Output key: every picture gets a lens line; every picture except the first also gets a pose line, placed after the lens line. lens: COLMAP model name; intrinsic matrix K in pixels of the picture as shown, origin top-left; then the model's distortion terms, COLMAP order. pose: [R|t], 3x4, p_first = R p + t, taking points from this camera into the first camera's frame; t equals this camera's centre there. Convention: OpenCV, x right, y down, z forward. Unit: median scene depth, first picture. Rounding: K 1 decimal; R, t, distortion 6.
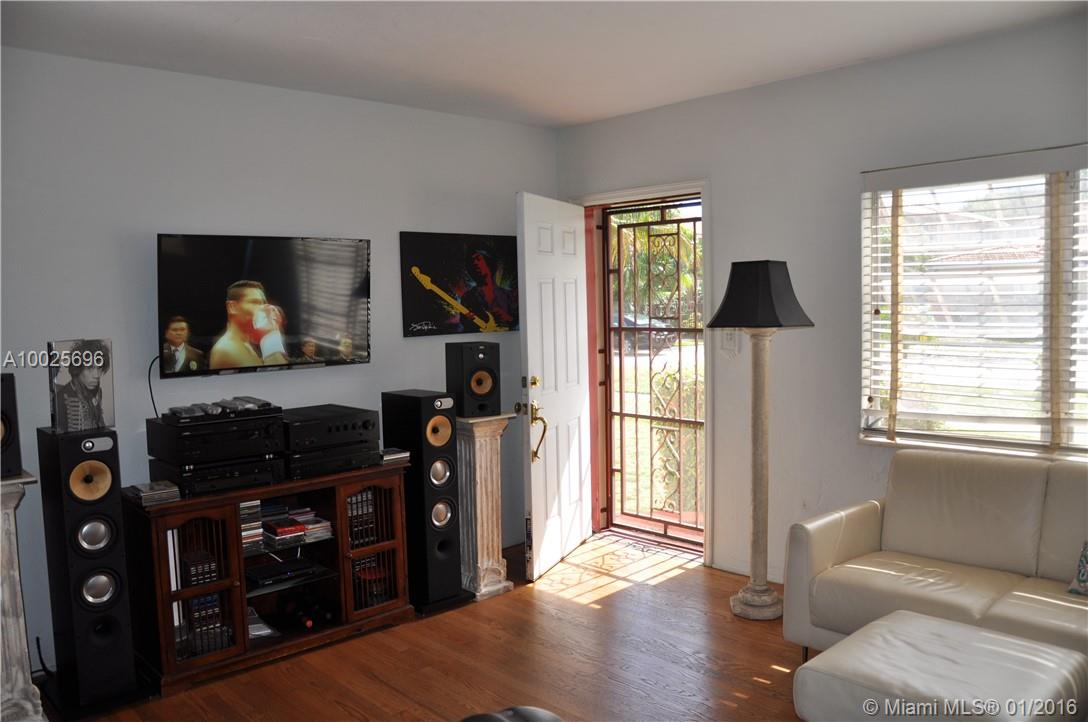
lens RADIAL K [[841.5, 0, 546.9], [0, 841.5, 373.7], [0, 0, 1]] dist [-0.136147, 0.088773]
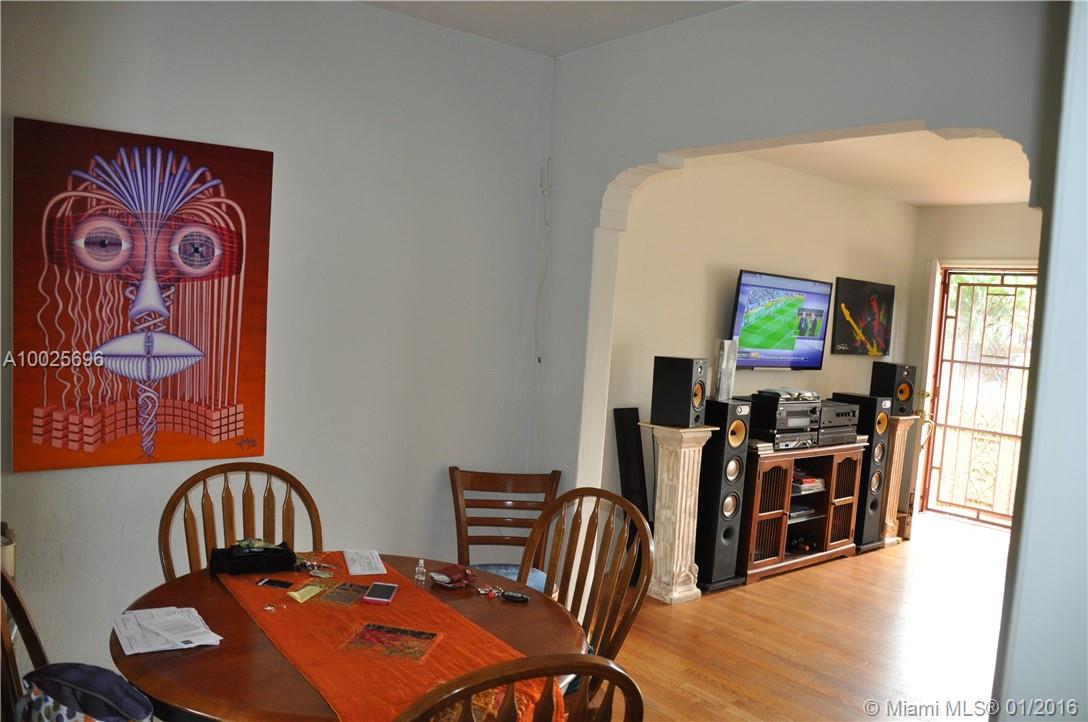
lens RADIAL K [[841.5, 0, 546.9], [0, 841.5, 373.7], [0, 0, 1]] dist [-0.136147, 0.088773]
pose [[0.993473, 0.093497, -0.065344, -0.517022], [-0.094223, 0.995518, -0.008100, 0.041711], [0.064293, 0.014204, 0.997830, -0.366381]]
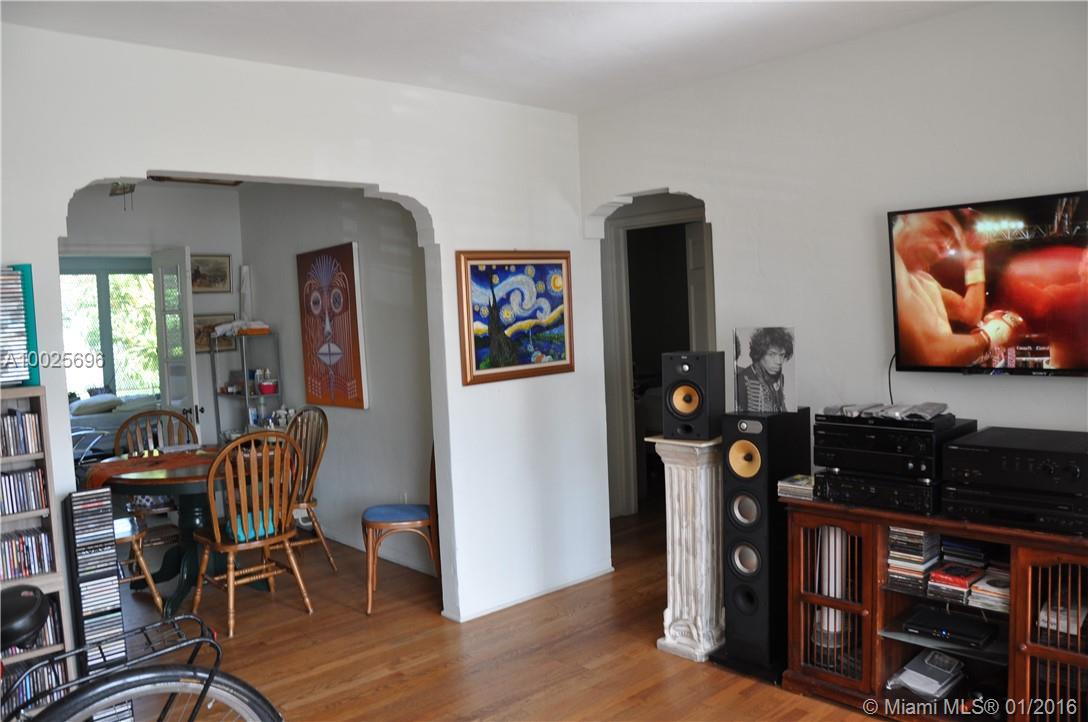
lens RADIAL K [[841.5, 0, 546.9], [0, 841.5, 373.7], [0, 0, 1]] dist [-0.136147, 0.088773]
pose [[0.001937, 0.084984, -0.996380, 0.315300], [-0.056316, 0.994810, 0.084740, -0.034985], [0.998411, 0.055948, 0.006713, 0.436456]]
